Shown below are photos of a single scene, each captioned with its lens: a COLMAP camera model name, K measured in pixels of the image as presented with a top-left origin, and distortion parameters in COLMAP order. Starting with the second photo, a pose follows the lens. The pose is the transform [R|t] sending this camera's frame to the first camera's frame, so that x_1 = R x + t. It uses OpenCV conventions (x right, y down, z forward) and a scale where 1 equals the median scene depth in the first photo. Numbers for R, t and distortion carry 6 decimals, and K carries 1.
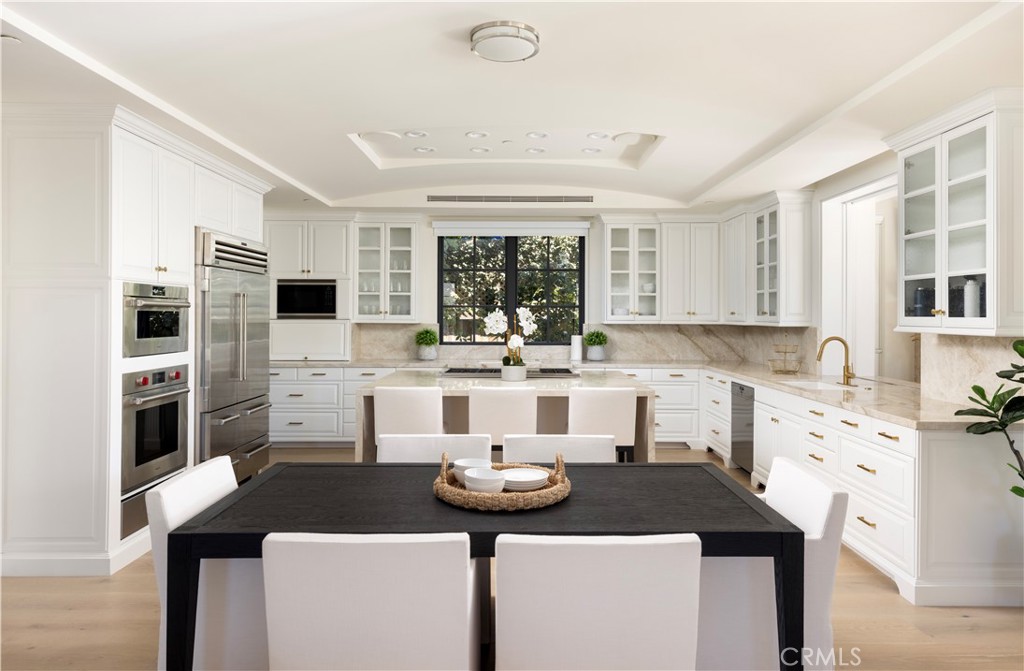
lens RADIAL K [[692.1, 0, 512.6], [0, 692.1, 326.2], [0, 0, 1]] dist [0.002067, 0.000725]
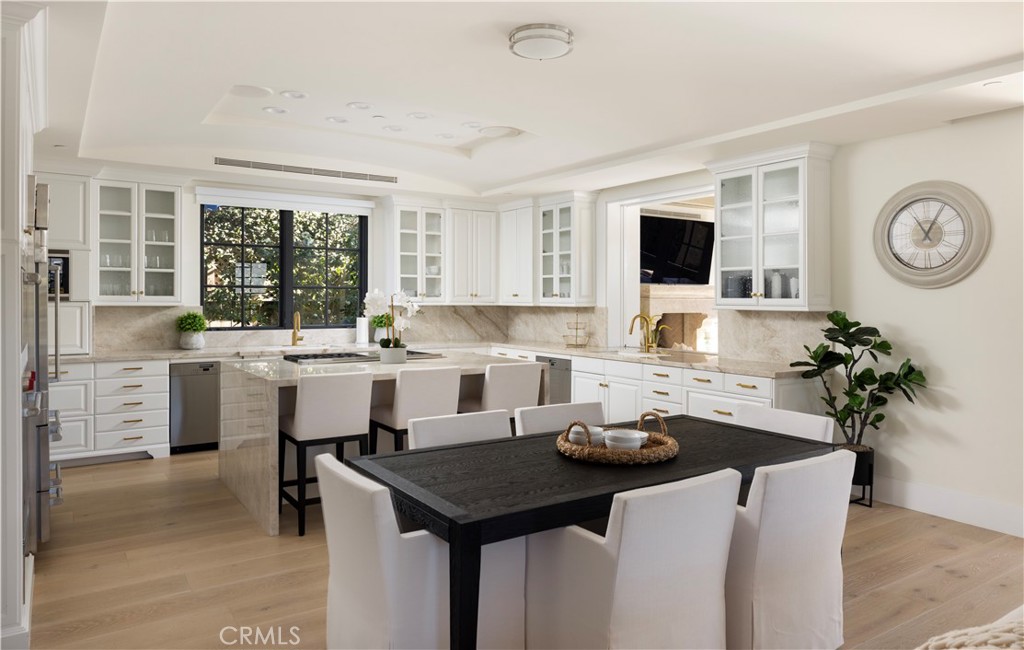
lens RADIAL K [[712.8, 0, 540.9], [0, 712.8, 301.5], [0, 0, 1]] dist [0.005500, -0.000892]
pose [[0.821921, -0.001765, 0.569598, -0.282566], [0.007851, 0.999935, -0.008231, 0.000922], [-0.569547, 0.011237, 0.821882, 0.038391]]
